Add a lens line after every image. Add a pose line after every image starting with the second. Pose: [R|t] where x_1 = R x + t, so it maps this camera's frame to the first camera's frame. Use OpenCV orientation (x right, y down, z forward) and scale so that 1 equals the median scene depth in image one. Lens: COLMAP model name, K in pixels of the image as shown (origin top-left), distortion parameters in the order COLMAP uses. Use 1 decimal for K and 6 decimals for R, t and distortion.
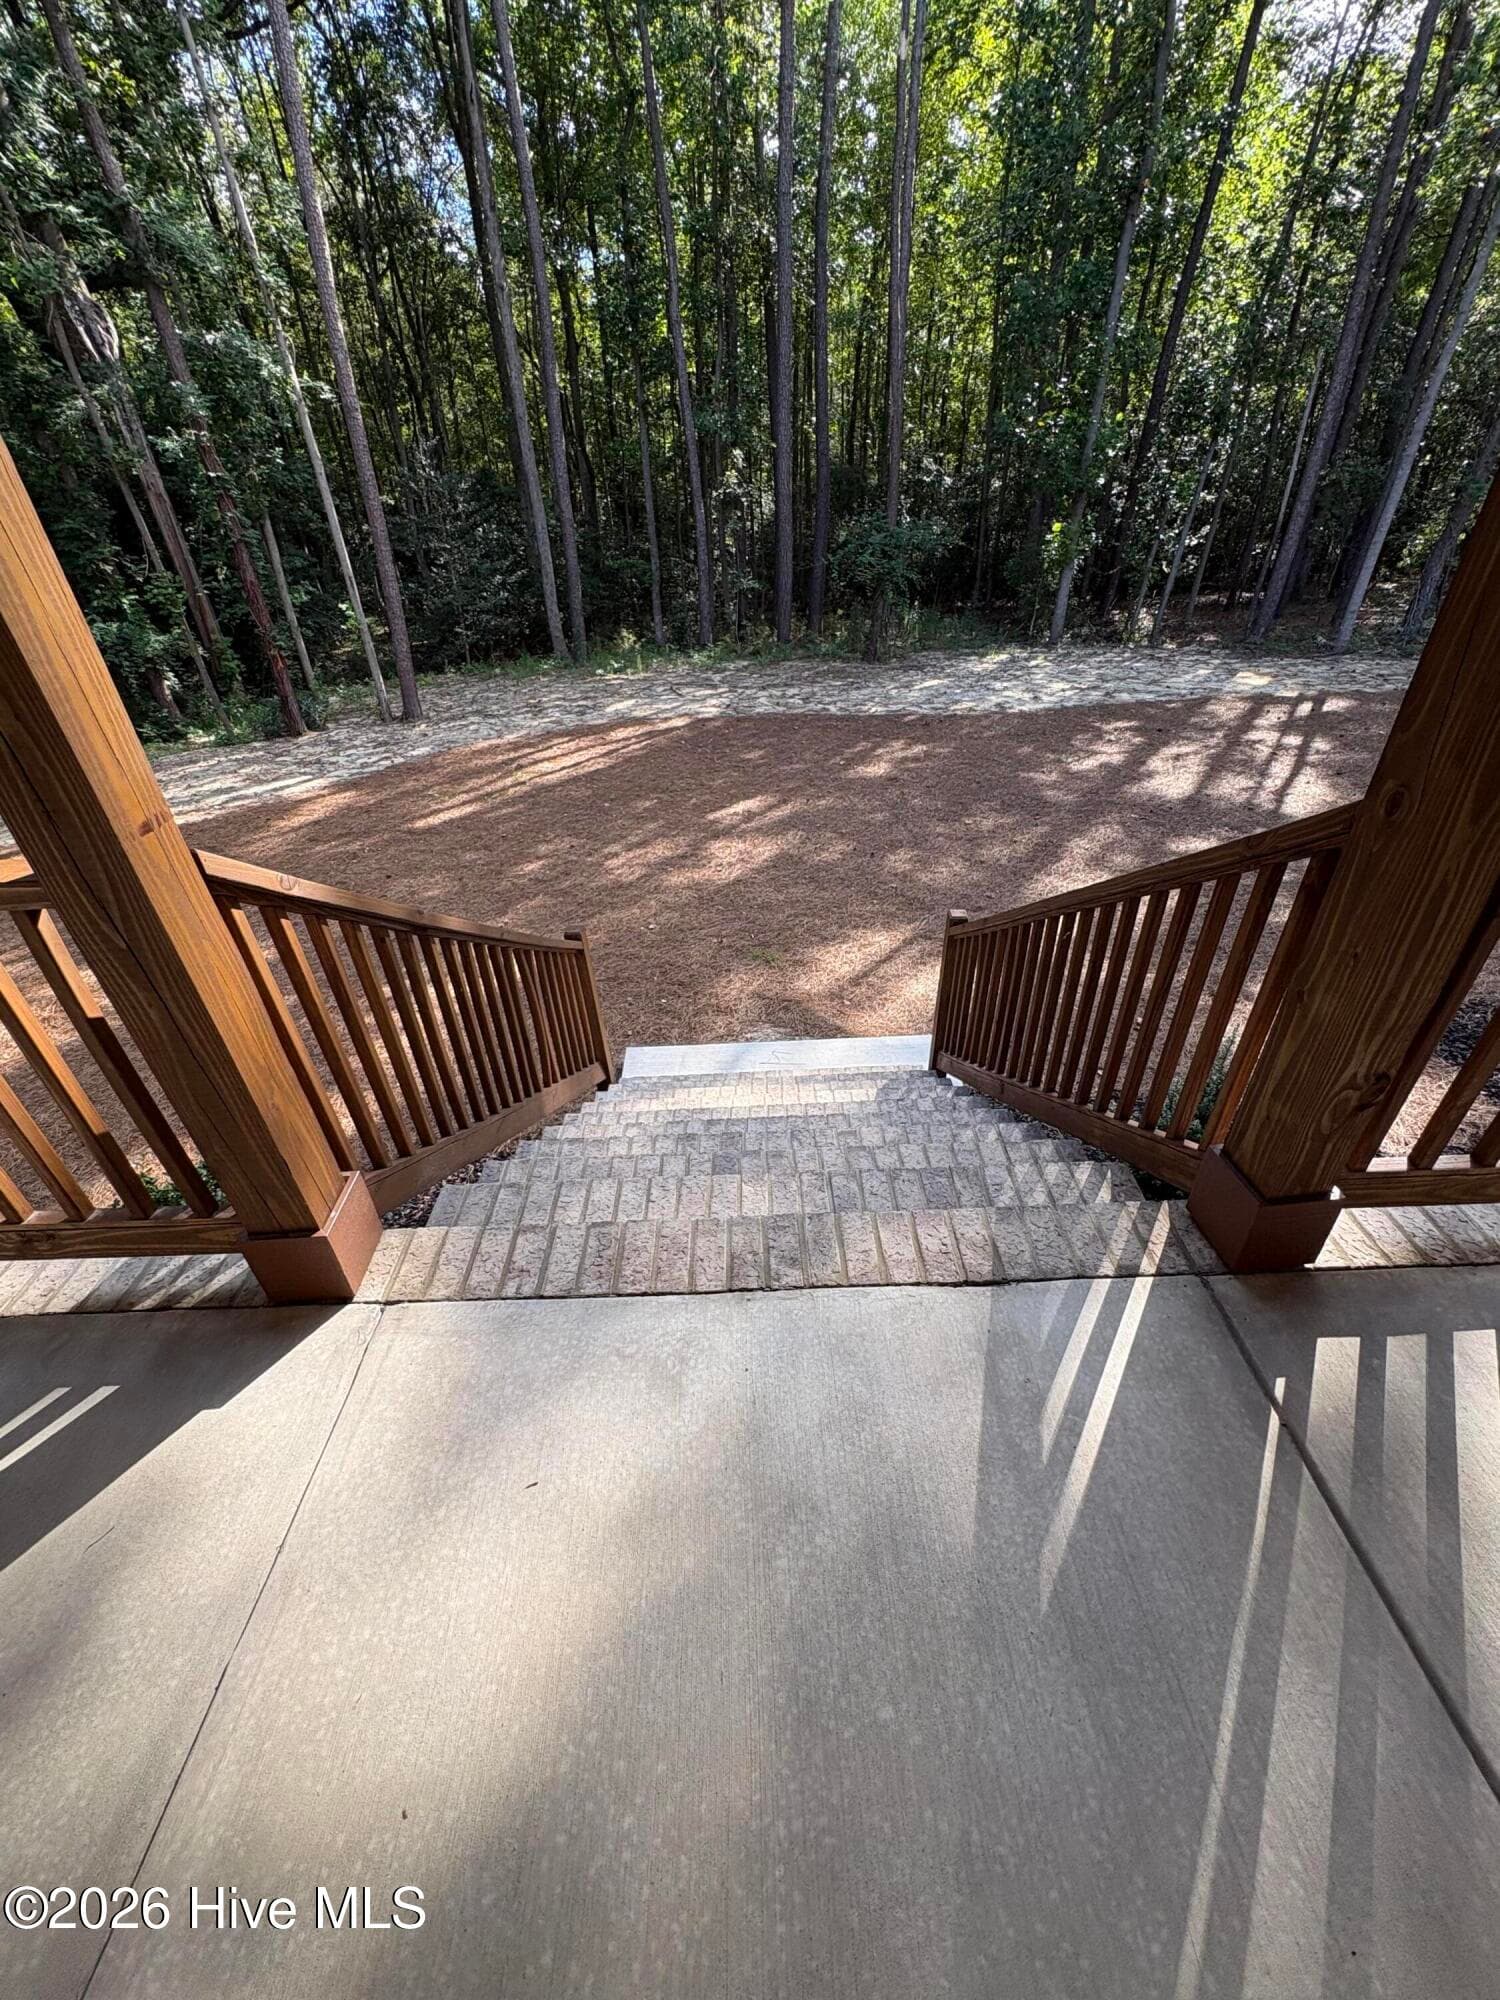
lens RADIAL K [[798.1, 0, 750.0], [0, 798.1, 1000.0], [0, 0, 1]] dist [0.001154, 0.000173]
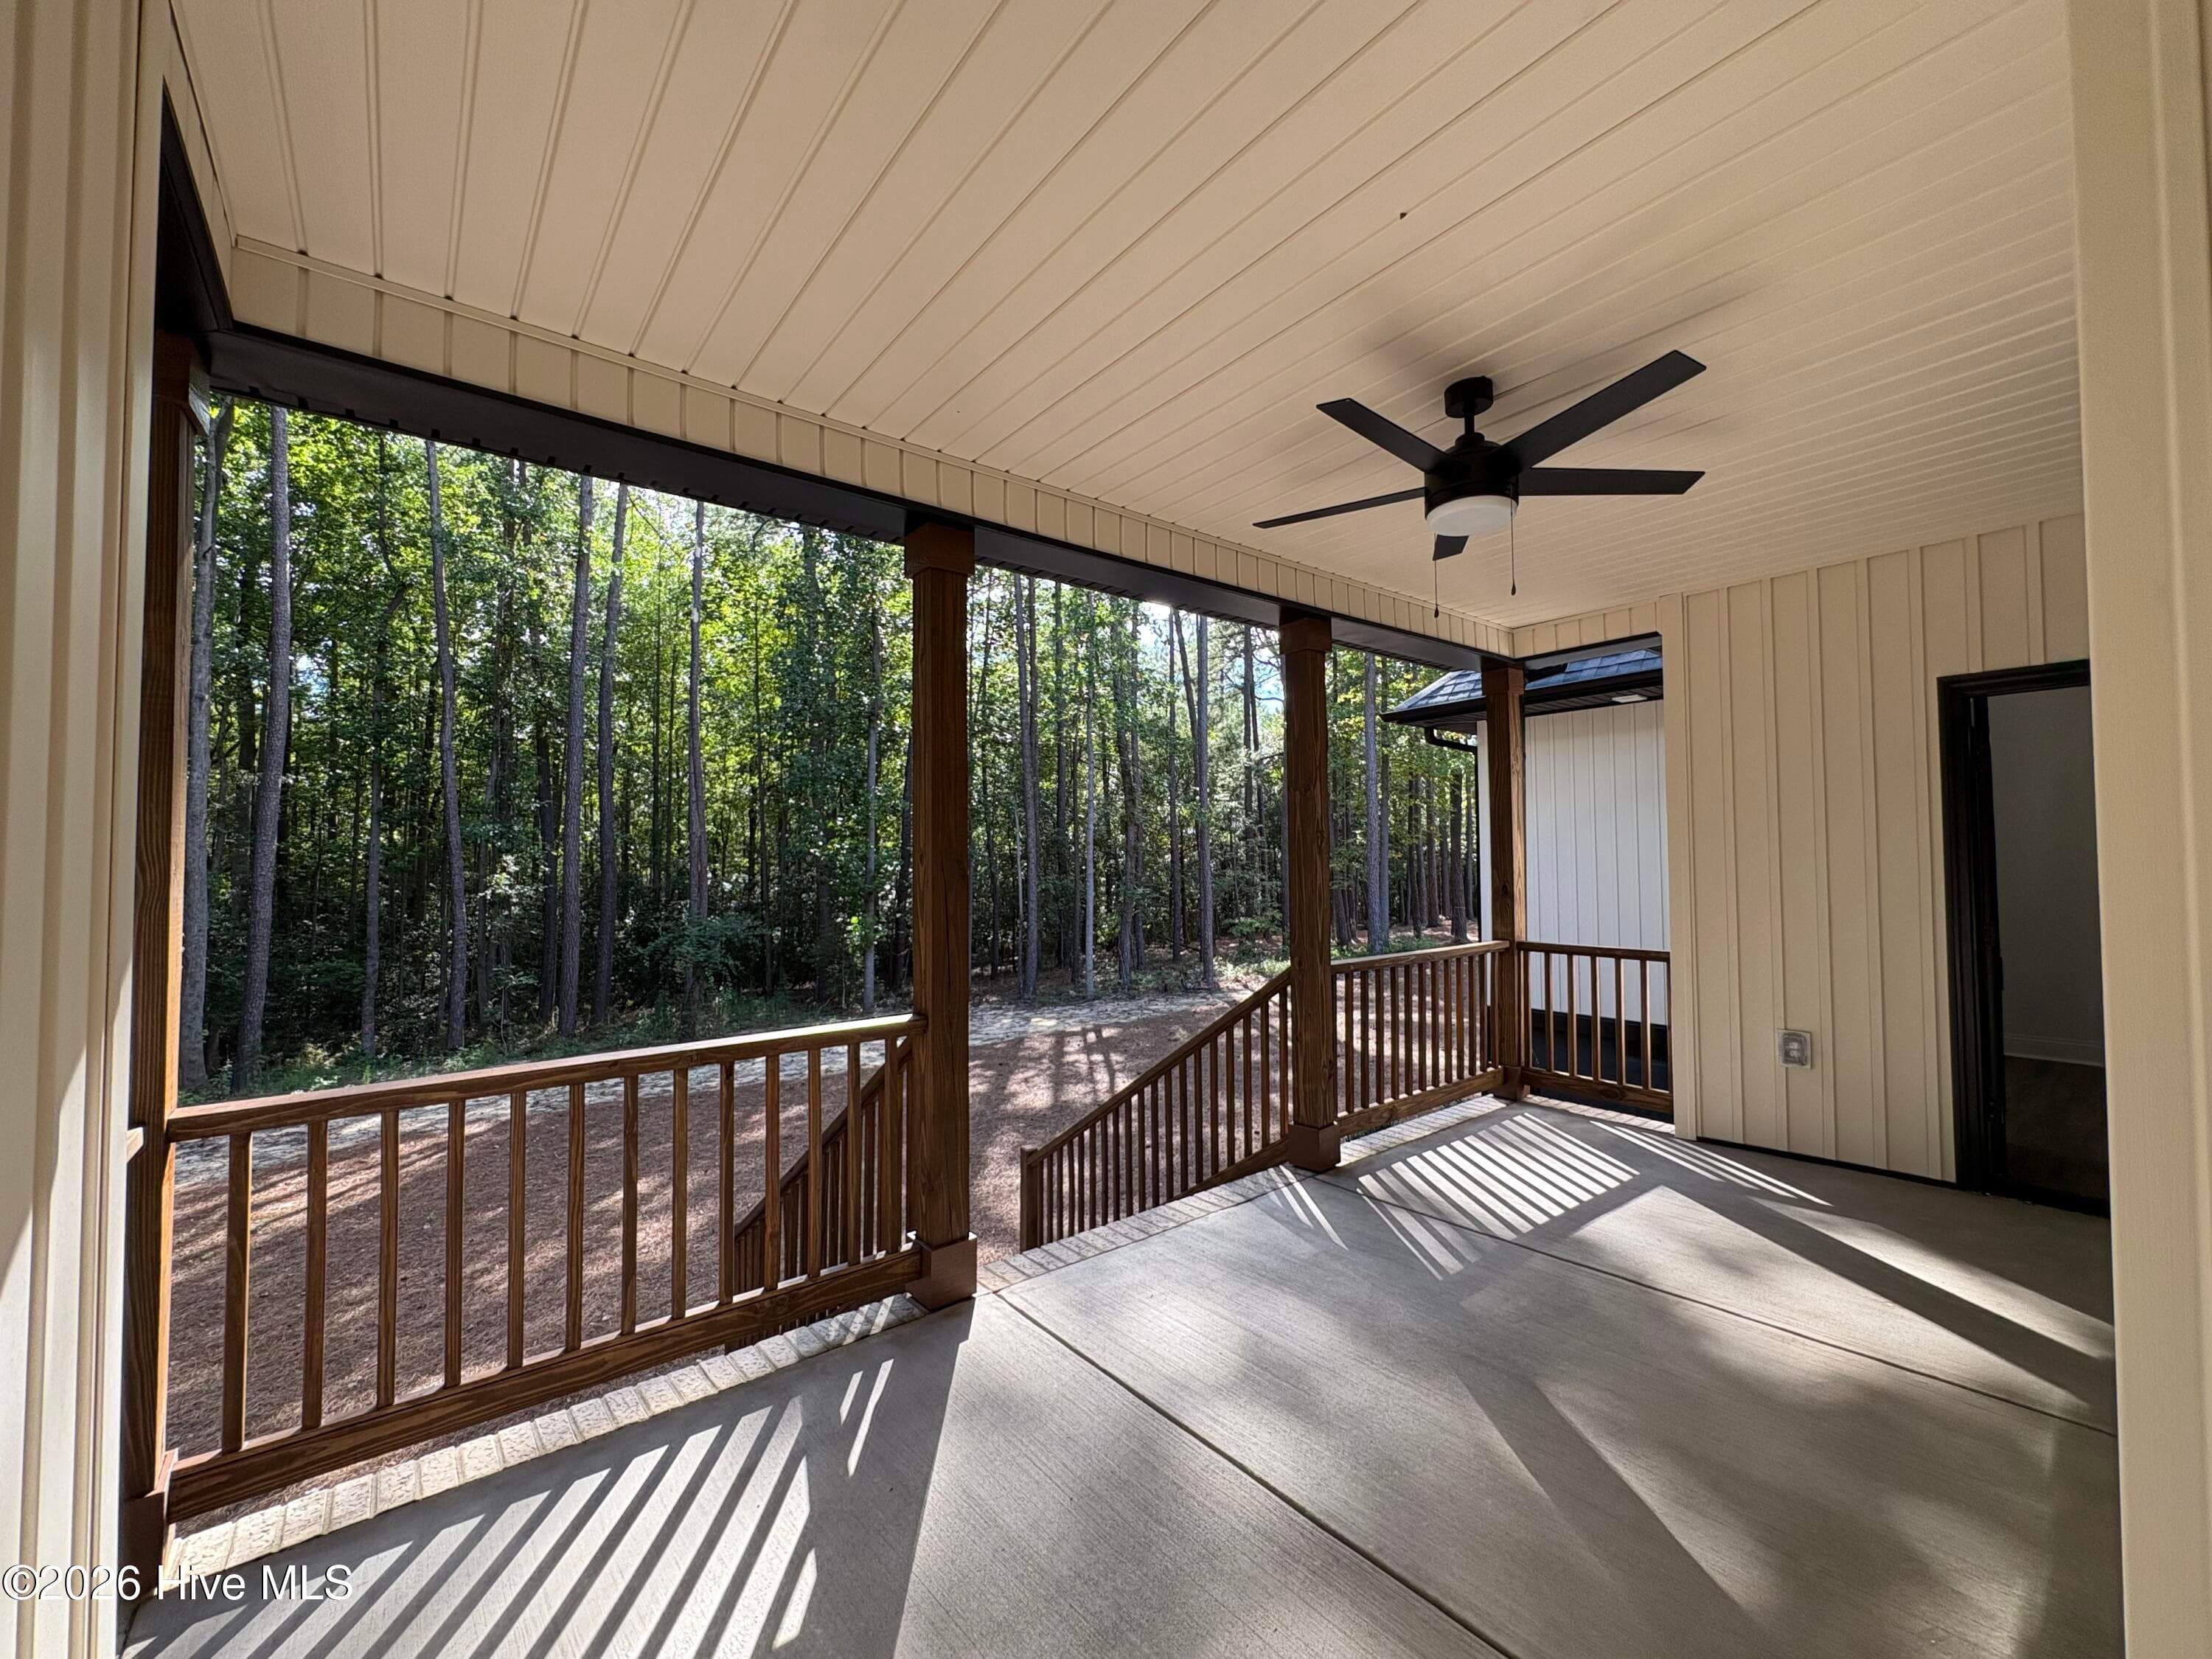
lens RADIAL K [[890.9, 0, 1106.0], [0, 890.9, 829.5], [0, 0, 1]] dist [0.011902, -0.000056]
pose [[0.789106, 0.052002, 0.612051, -0.182363], [0.325271, 0.809867, -0.488174, 0.073013], [-0.521066, 0.584304, 0.622157, -0.102238]]
